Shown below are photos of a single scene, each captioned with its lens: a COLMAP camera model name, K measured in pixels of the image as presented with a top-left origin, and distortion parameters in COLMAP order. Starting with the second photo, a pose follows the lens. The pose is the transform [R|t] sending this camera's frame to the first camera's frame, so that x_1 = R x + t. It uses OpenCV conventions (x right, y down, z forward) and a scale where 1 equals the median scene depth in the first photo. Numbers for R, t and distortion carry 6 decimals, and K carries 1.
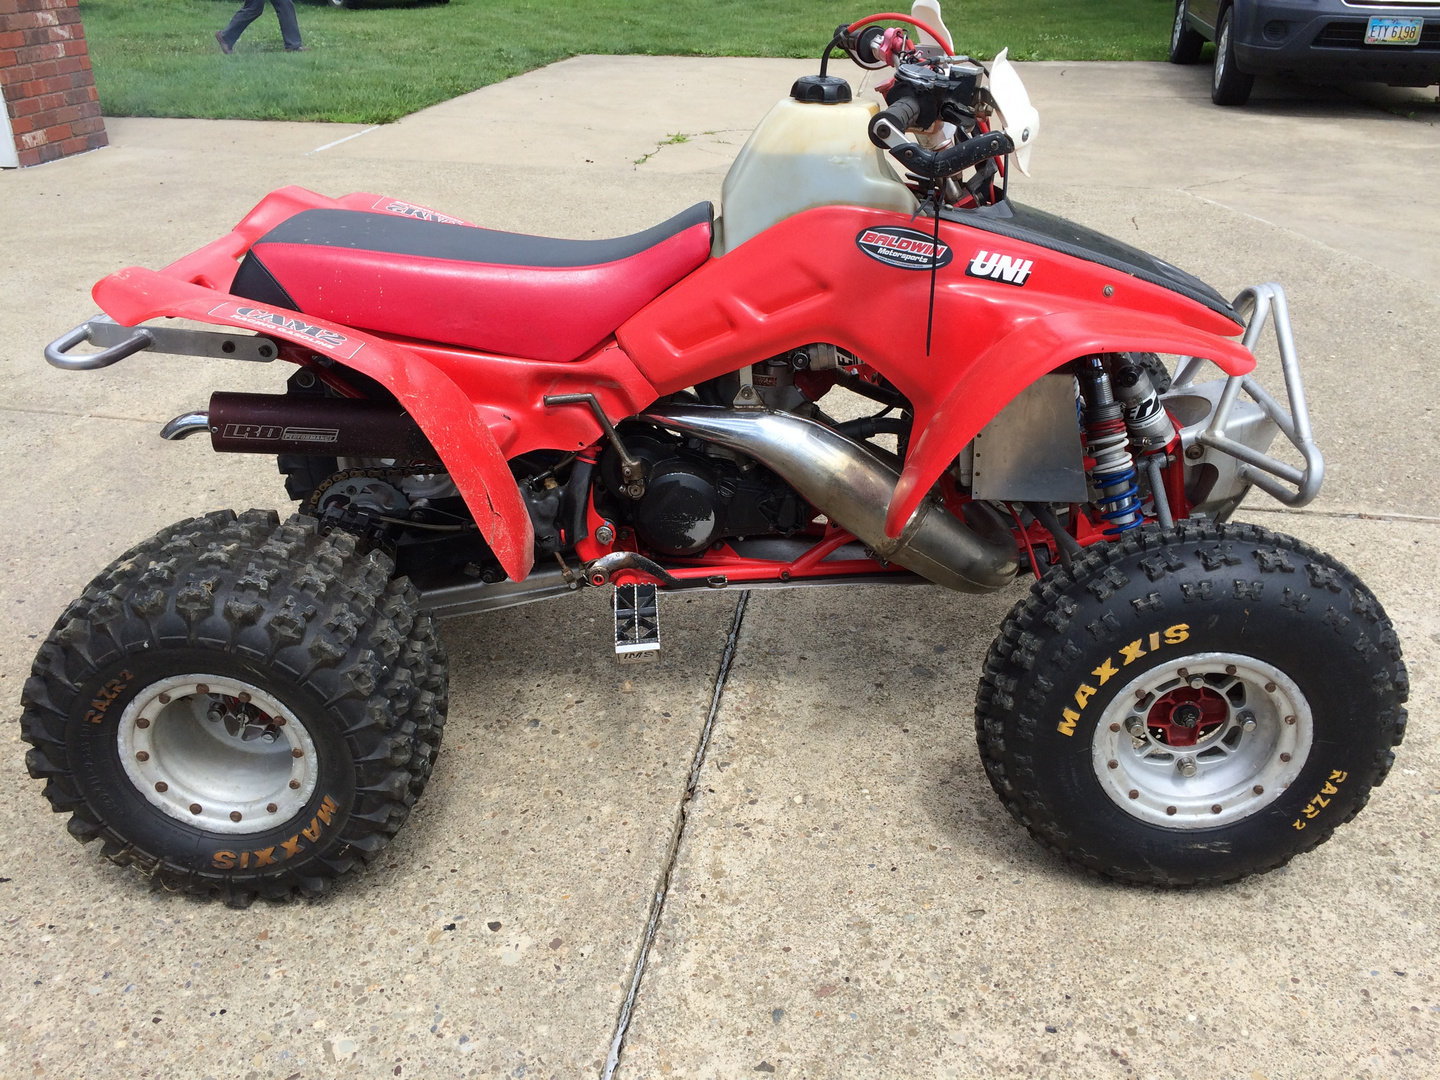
lens RADIAL K [[1231.5, 0, 724.6], [0, 1231.5, 539.6], [0, 0, 1]] dist [0.090558, -0.131136]
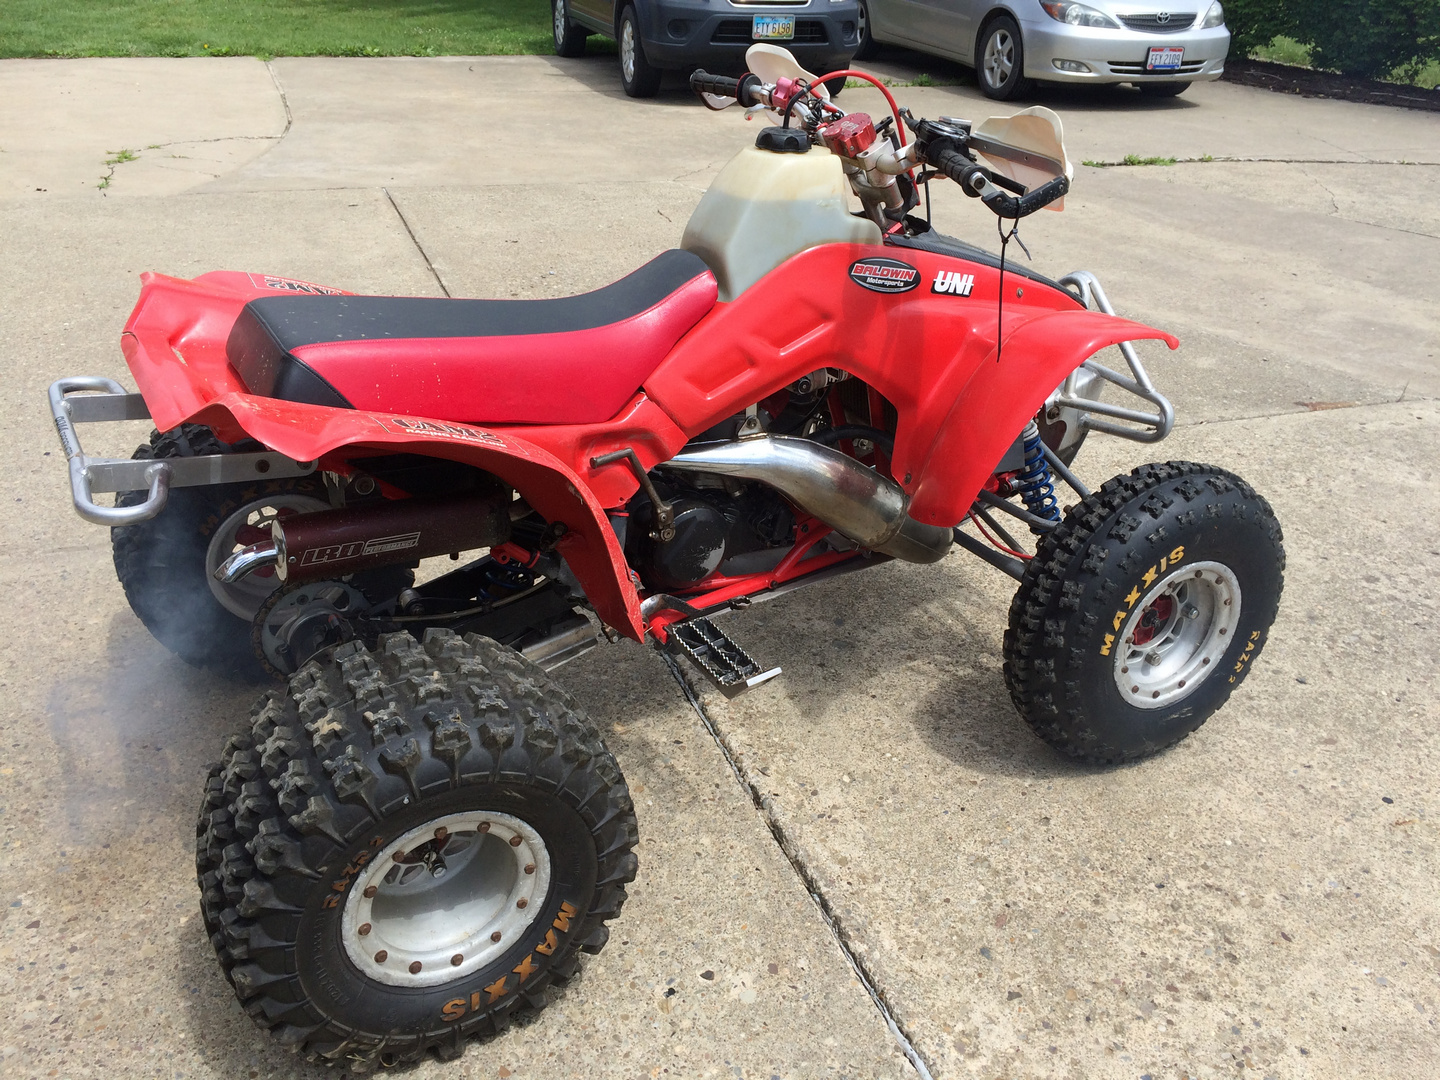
lens RADIAL K [[1231.5, 0, 724.6], [0, 1231.5, 539.6], [0, 0, 1]] dist [0.090558, -0.131136]
pose [[0.867254, -0.202320, 0.454903, -0.547649], [0.197060, 0.978582, 0.059541, -0.095151], [-0.457206, 0.038005, 0.888549, 0.069113]]
